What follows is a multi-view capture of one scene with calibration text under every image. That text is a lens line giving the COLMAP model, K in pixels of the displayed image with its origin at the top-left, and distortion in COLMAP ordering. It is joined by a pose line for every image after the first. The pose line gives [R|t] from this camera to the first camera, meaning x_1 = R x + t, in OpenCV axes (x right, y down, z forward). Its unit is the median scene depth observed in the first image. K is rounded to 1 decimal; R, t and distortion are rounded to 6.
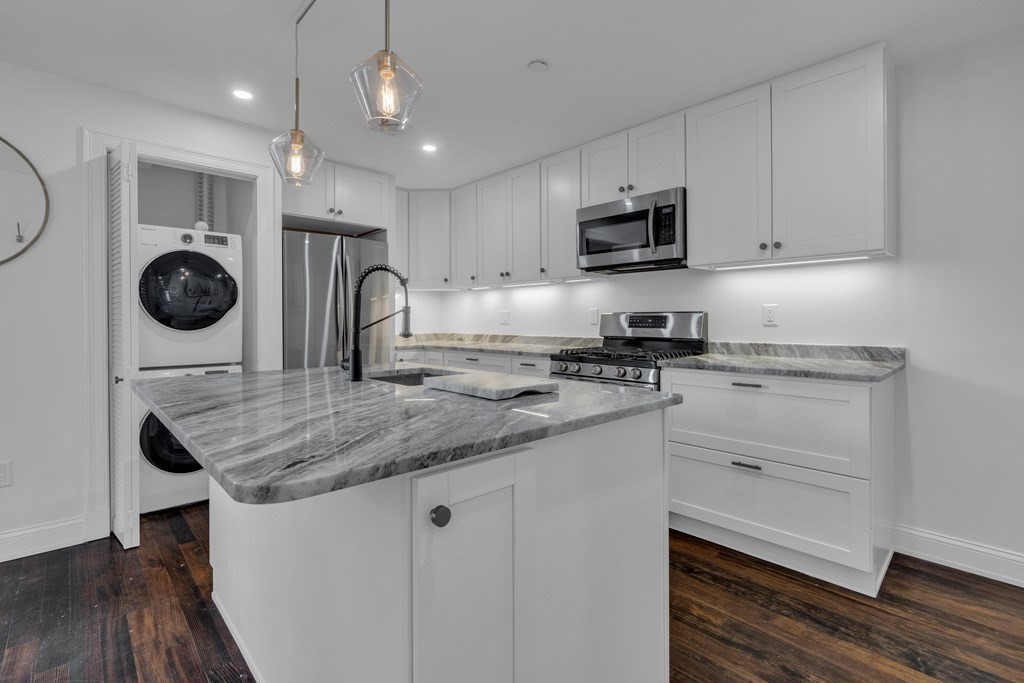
lens RADIAL K [[469.1, 0, 508.5], [0, 469.1, 321.7], [0, 0, 1]] dist [-0.000392, 0.000645]
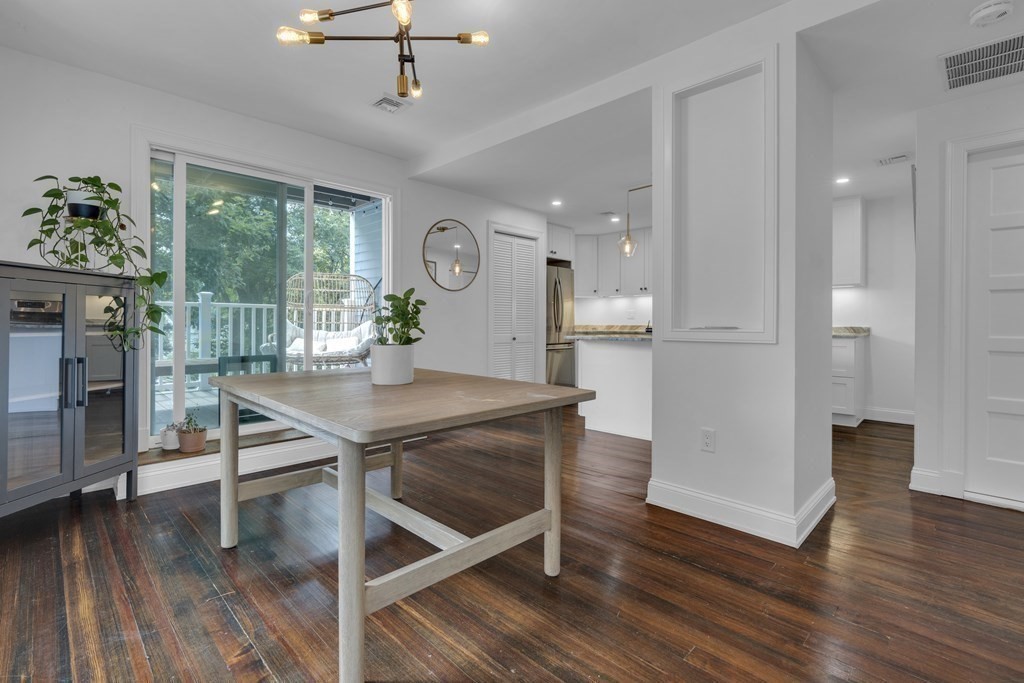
lens RADIAL K [[469.1, 0, 508.5], [0, 469.1, 321.7], [0, 0, 1]] dist [-0.000392, 0.000645]
pose [[0.999415, 0.006751, 0.033532, -0.746210], [-0.006502, 0.999951, -0.007510, 0.046417], [-0.033581, 0.007287, 0.999409, -0.925408]]
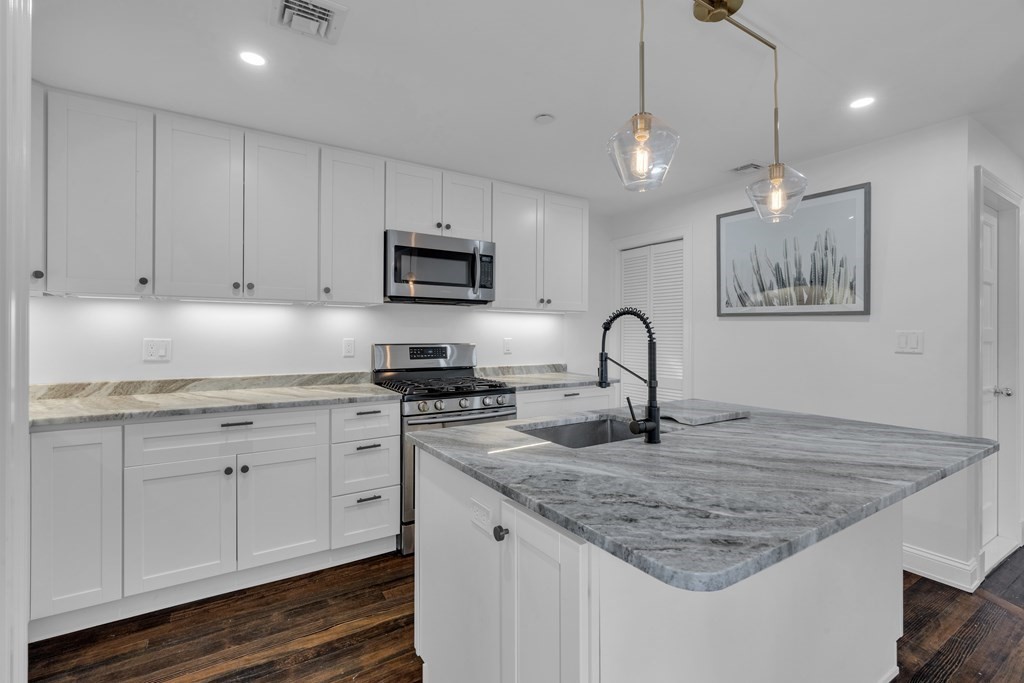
lens RADIAL K [[468.0, 0, 515.1], [0, 468.0, 331.3], [0, 0, 1]] dist [0.003571, 0.000827]
pose [[0.172496, 0.007268, 0.984983, -0.785170], [-0.002230, 0.999973, -0.006988, -0.045970], [-0.985008, -0.000991, 0.172508, 0.704315]]
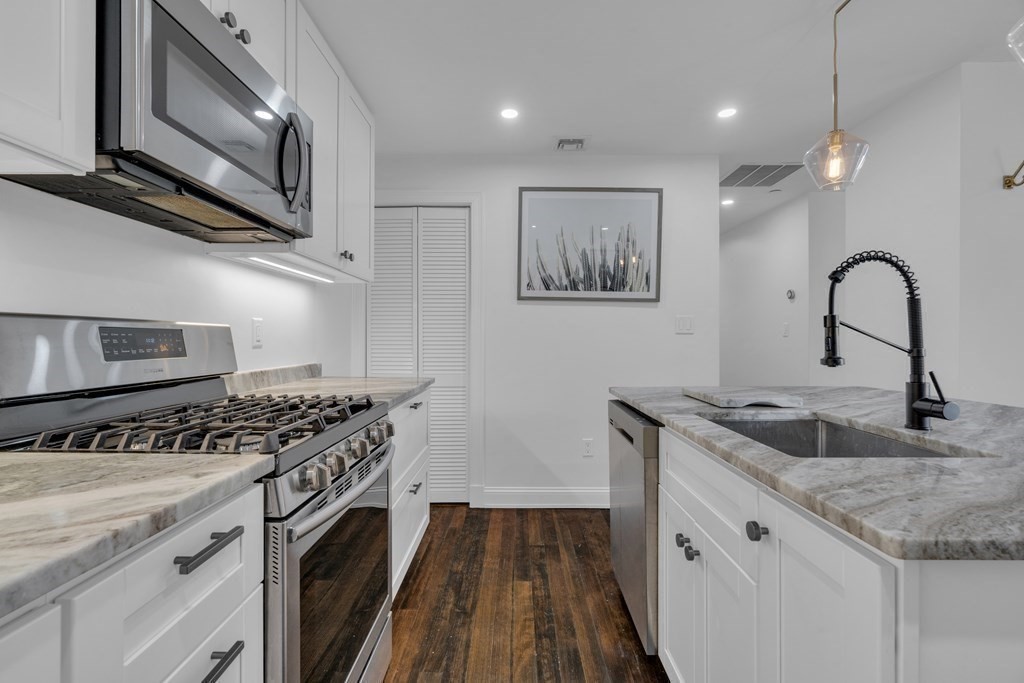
lens RADIAL K [[463.1, 0, 511.7], [0, 463.1, 339.8], [0, 0, 1]] dist [-0.001783, 0.001225]
pose [[-0.726561, 0.001720, 0.687099, -0.228314], [0.005105, 0.999983, 0.002895, -0.002514], [-0.687083, 0.005611, -0.726558, 1.202018]]
